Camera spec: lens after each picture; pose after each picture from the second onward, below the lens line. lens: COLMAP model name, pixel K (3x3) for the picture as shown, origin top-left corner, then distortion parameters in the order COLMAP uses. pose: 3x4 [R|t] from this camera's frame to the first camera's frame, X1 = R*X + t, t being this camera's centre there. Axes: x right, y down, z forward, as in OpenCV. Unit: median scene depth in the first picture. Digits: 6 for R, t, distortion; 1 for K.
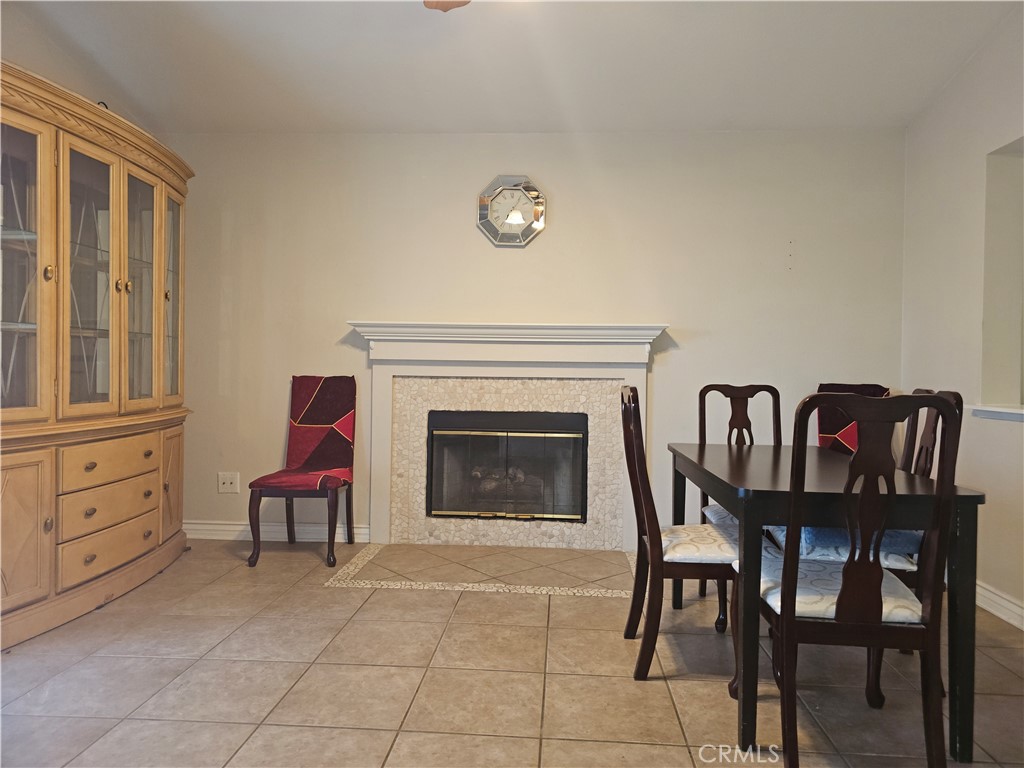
lens RADIAL K [[677.1, 0, 517.7], [0, 677.1, 378.6], [0, 0, 1]] dist [0.050964, -0.035728]
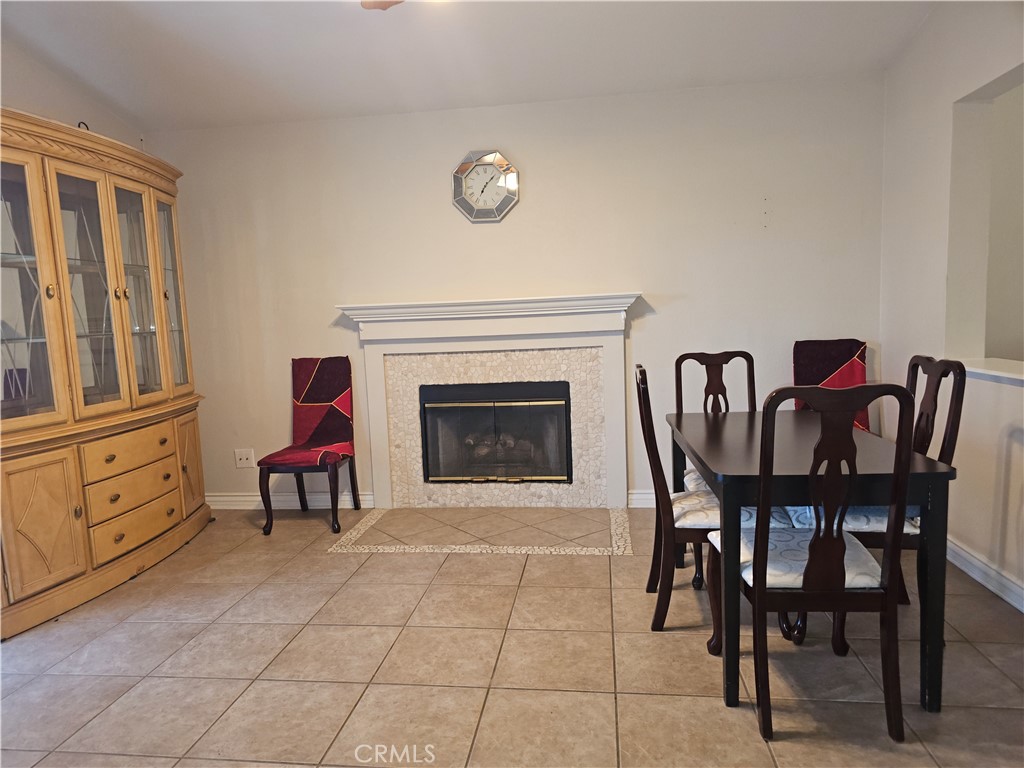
lens RADIAL K [[677.1, 0, 507.1], [0, 677.1, 393.9], [0, 0, 1]] dist [0.050964, -0.035728]
pose [[0.995872, -0.046469, -0.077968, 0.113447], [0.054650, 0.992831, 0.106305, -0.057654], [0.072469, -0.110127, 0.991272, -0.056892]]
